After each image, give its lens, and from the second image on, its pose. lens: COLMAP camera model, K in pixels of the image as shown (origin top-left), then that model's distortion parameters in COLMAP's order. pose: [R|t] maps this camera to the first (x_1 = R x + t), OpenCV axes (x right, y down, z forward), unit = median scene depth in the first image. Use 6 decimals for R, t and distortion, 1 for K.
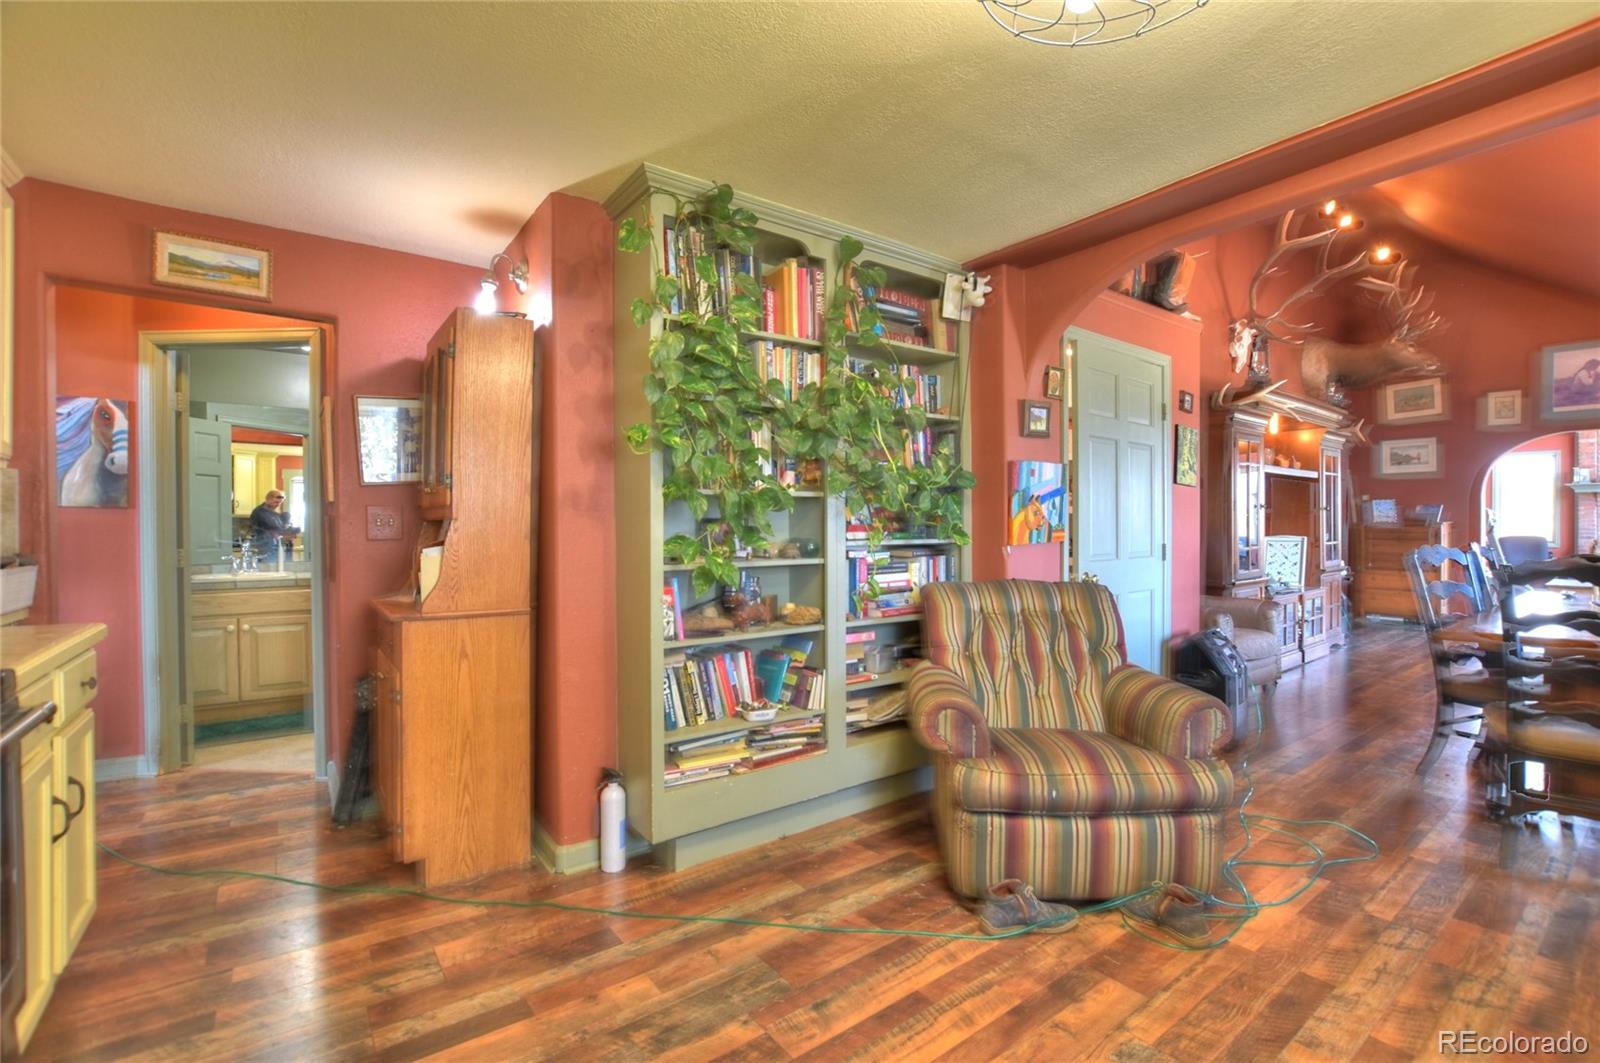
lens RADIAL K [[700.1, 0, 800.0], [0, 700.1, 531.5], [0, 0, 1]] dist [-0.029925, 0.000704]
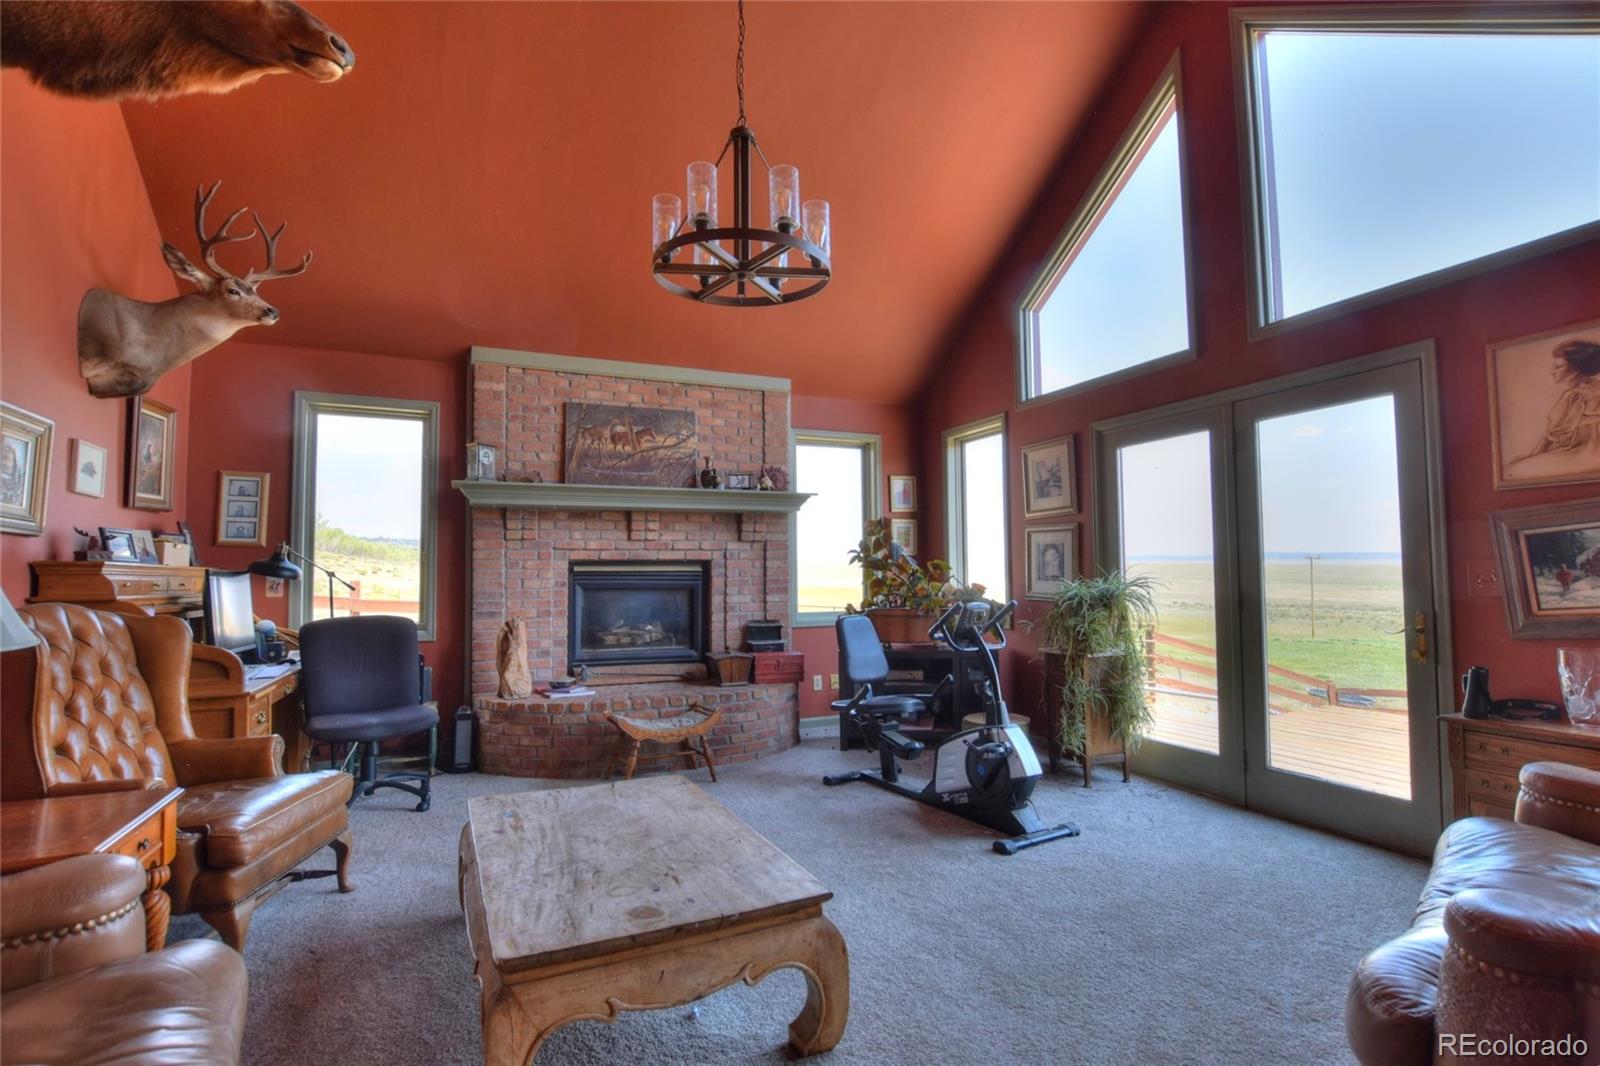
lens RADIAL K [[760.5, 0, 811.2], [0, 760.5, 535.4], [0, 0, 1]] dist [-0.025400, 0.000426]
pose [[0.204203, 0.049462, 0.977678, 1.176763], [0.022901, 0.998208, -0.055284, -0.014832], [-0.978661, 0.033679, 0.202705, 1.109221]]
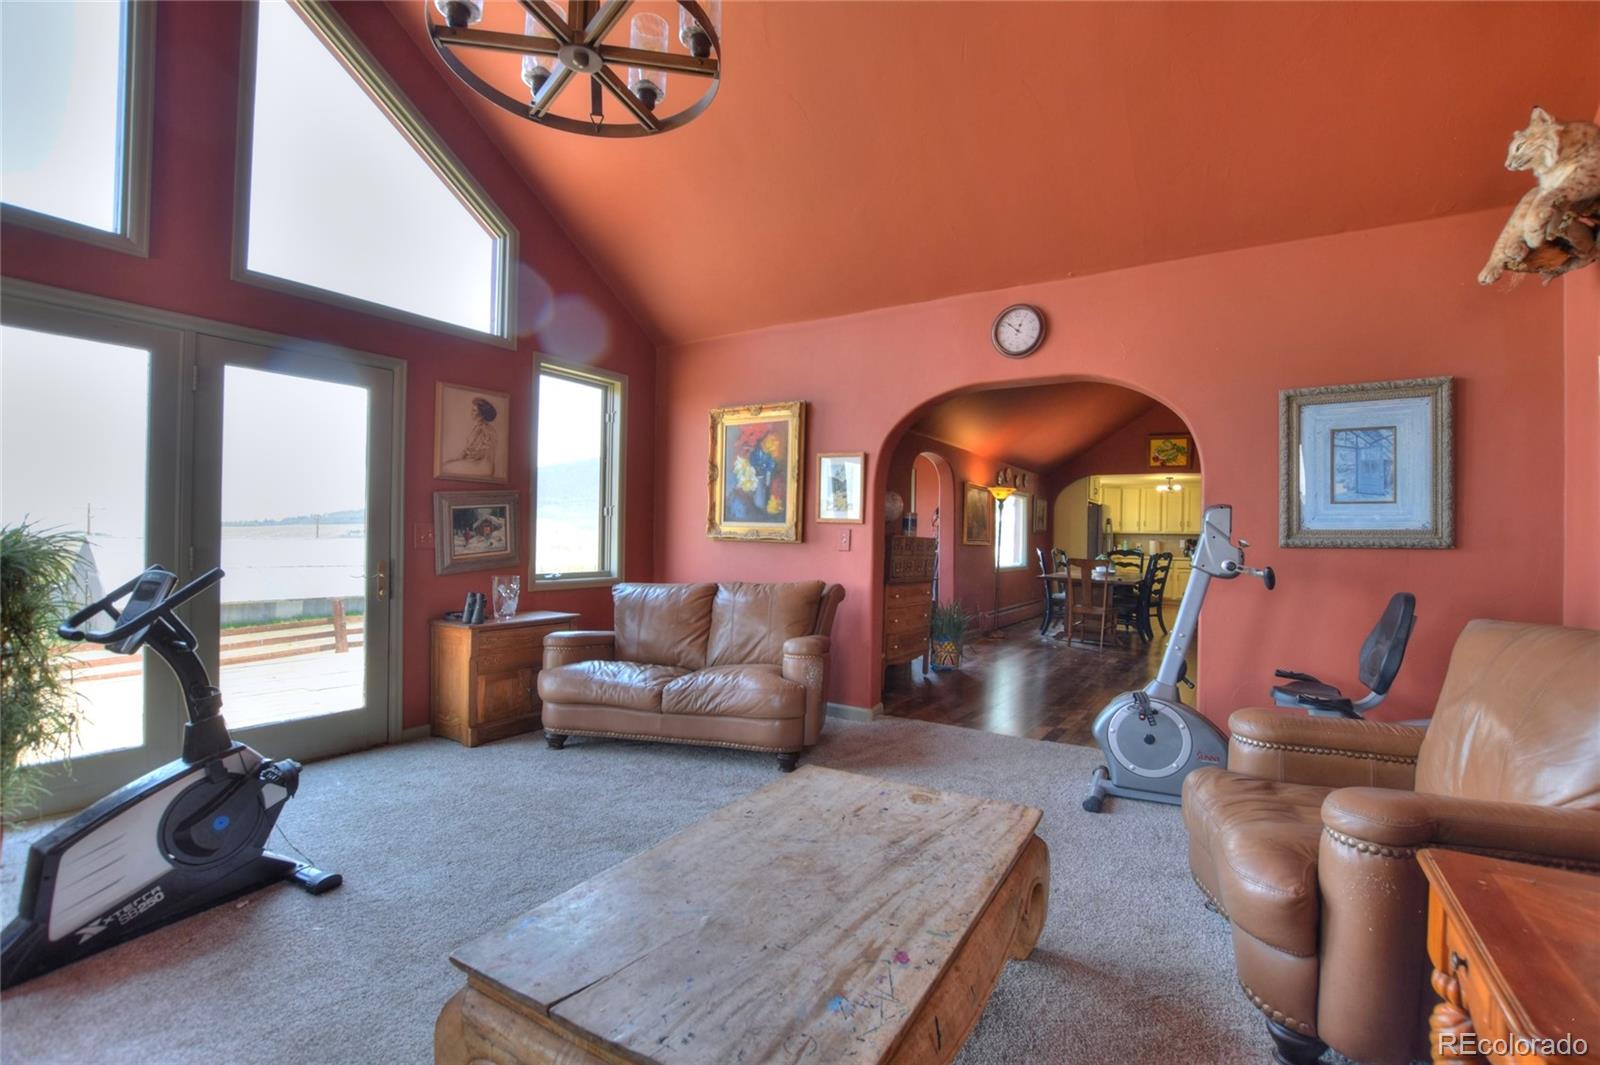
lens RADIAL K [[741.5, 0, 800.0], [0, 741.5, 532.5], [0, 0, 1]] dist [-0.033529, 0.000559]
pose [[-0.926666, -0.016347, -0.375530, 1.583641], [-0.019105, 0.999811, 0.003622, -0.016183], [0.375399, 0.010531, -0.926803, 1.485860]]
